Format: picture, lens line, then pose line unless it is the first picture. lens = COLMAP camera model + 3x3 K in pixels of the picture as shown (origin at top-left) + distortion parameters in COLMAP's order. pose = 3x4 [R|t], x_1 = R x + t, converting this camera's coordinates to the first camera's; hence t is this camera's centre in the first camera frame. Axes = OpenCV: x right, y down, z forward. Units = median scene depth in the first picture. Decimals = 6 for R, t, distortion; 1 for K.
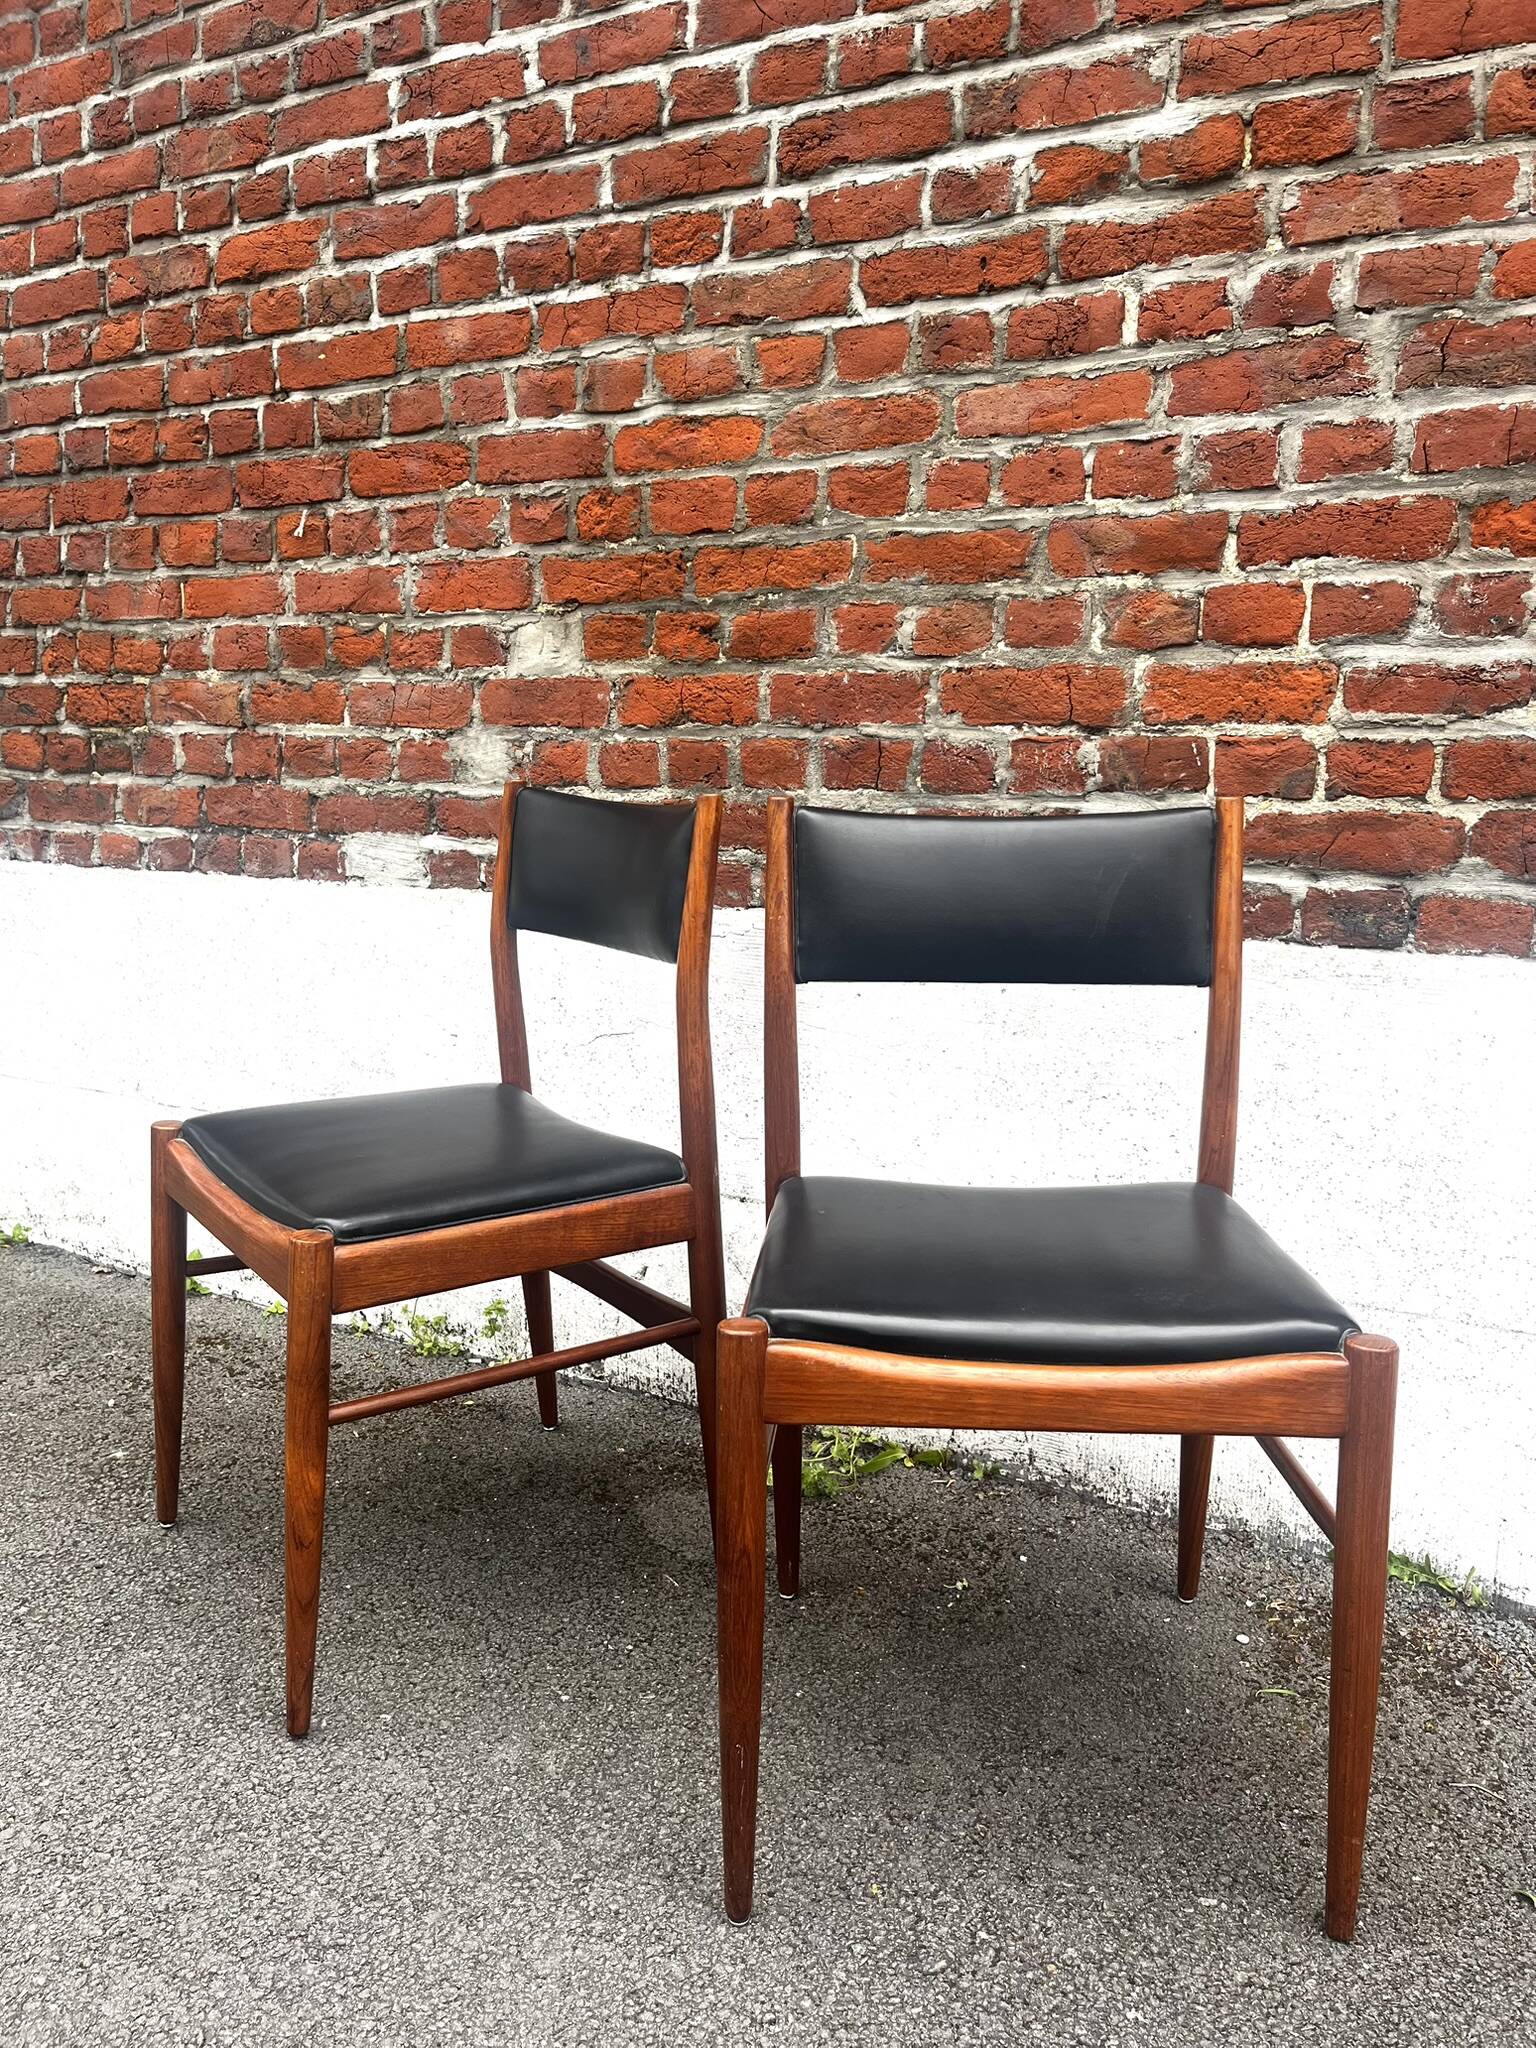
lens RADIAL K [[1533.6, 0, 794.2], [0, 1533.6, 1024.8], [0, 0, 1]] dist [0.037308, -0.038179]
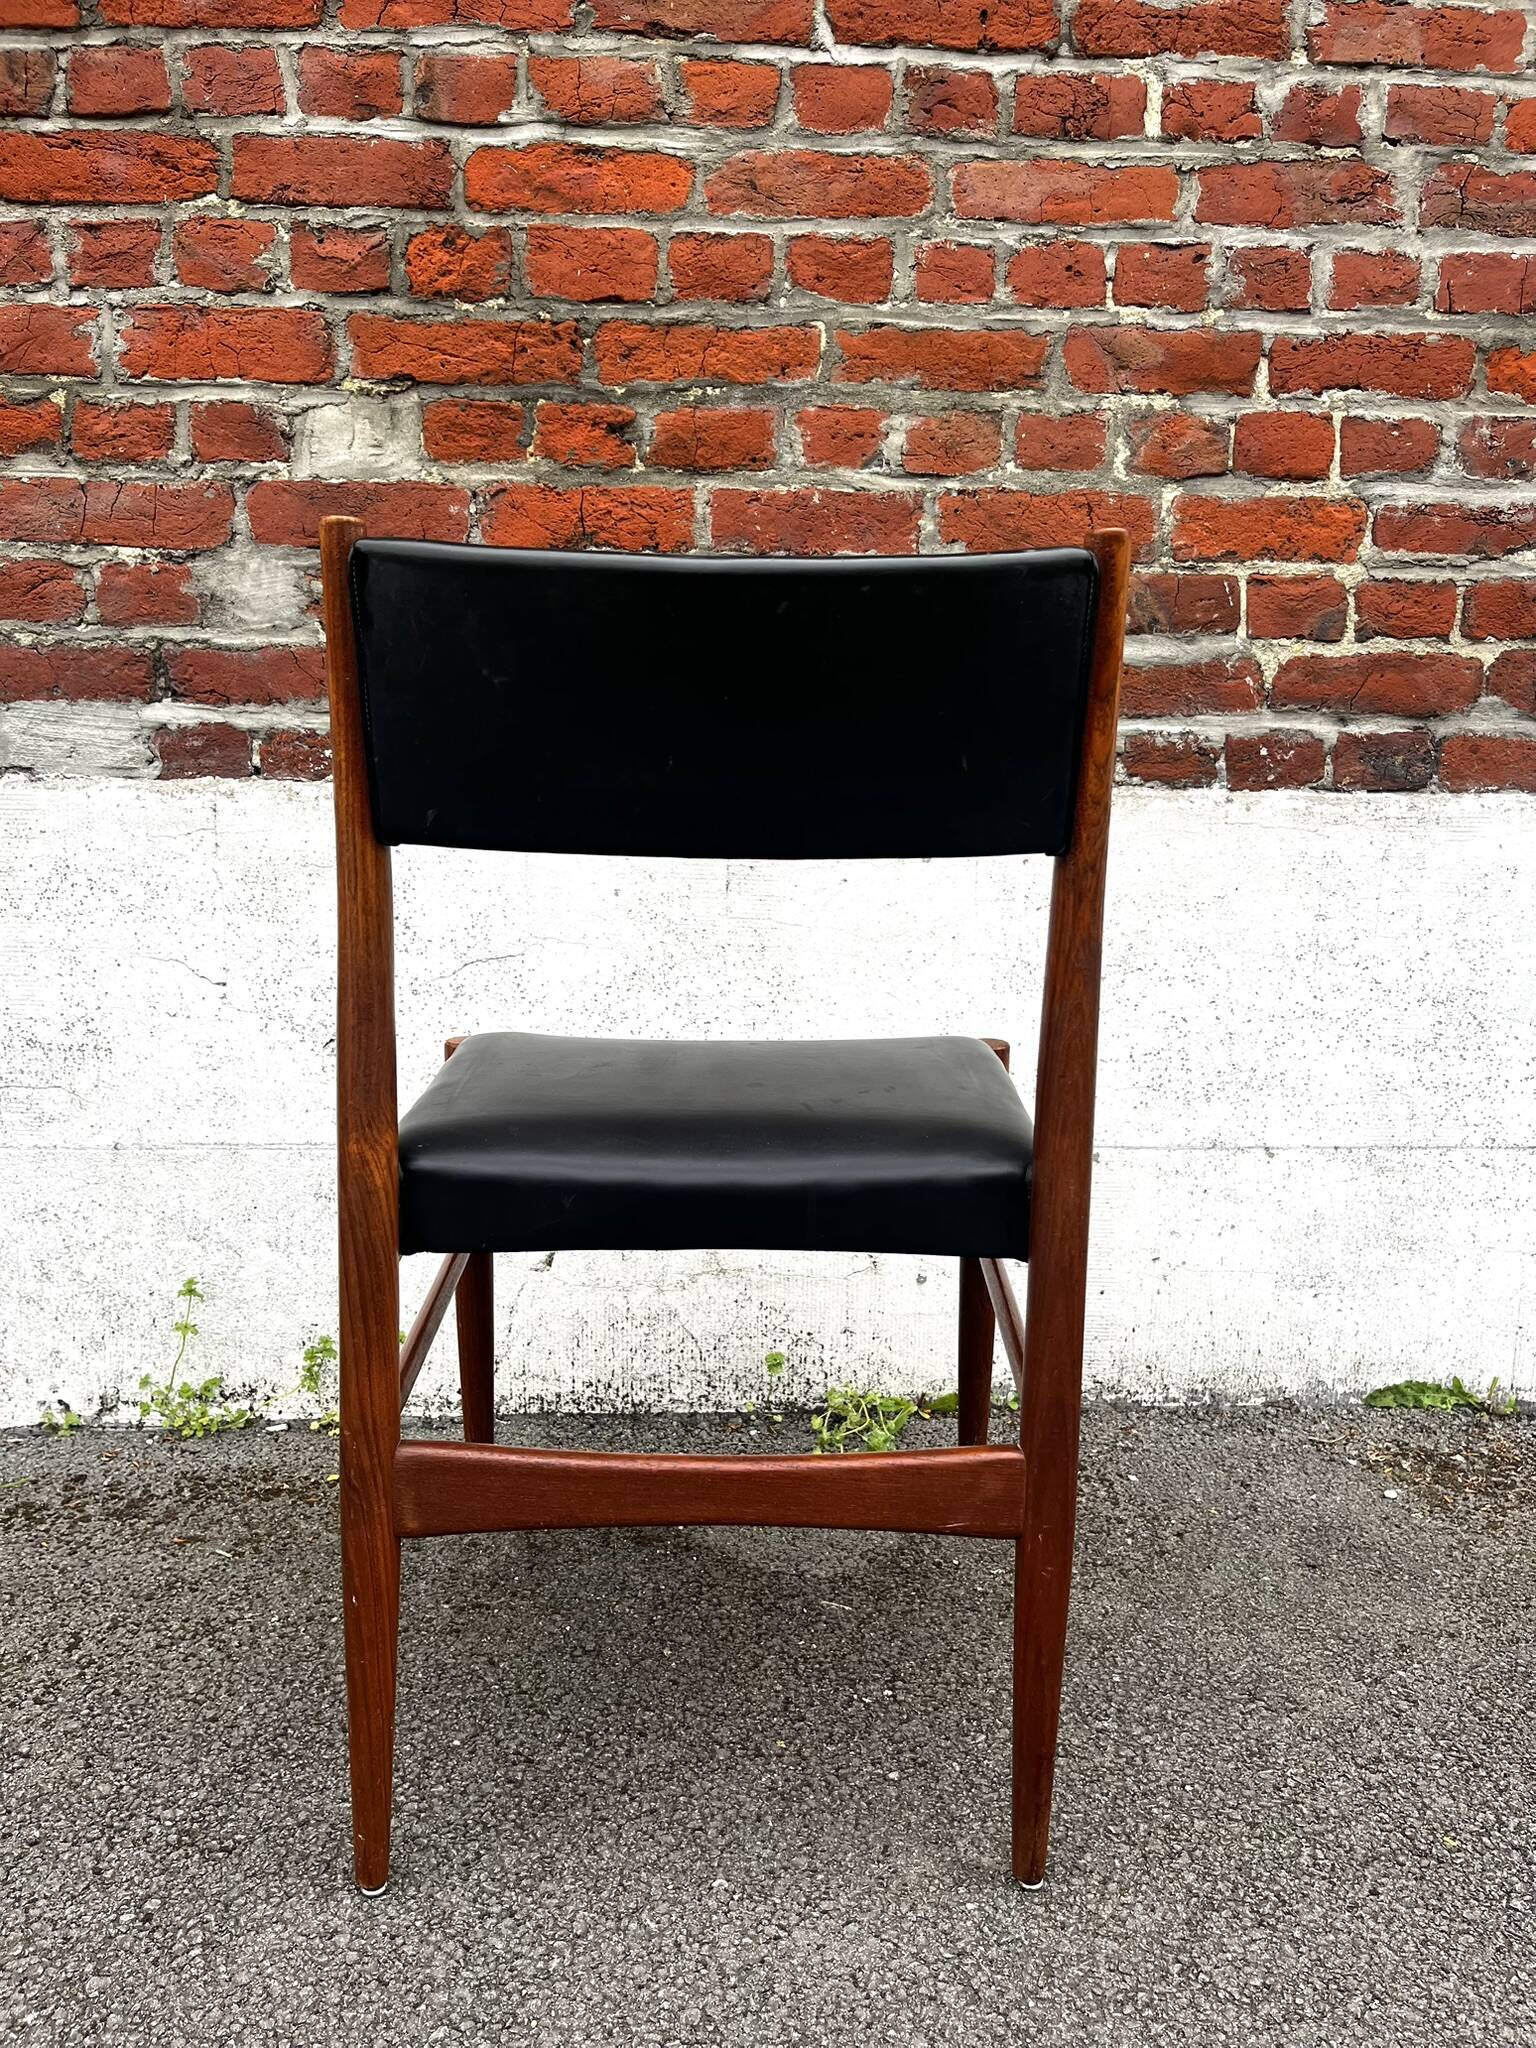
lens RADIAL K [[1528.3, 0, 784.9], [0, 1528.3, 1042.6], [0, 0, 1]] dist [0.051339, -0.068776]
pose [[0.857500, -0.091662, 0.506253, -0.439527], [0.087307, 0.995655, 0.032390, 0.041278], [-0.507022, 0.016425, 0.861776, 0.301692]]
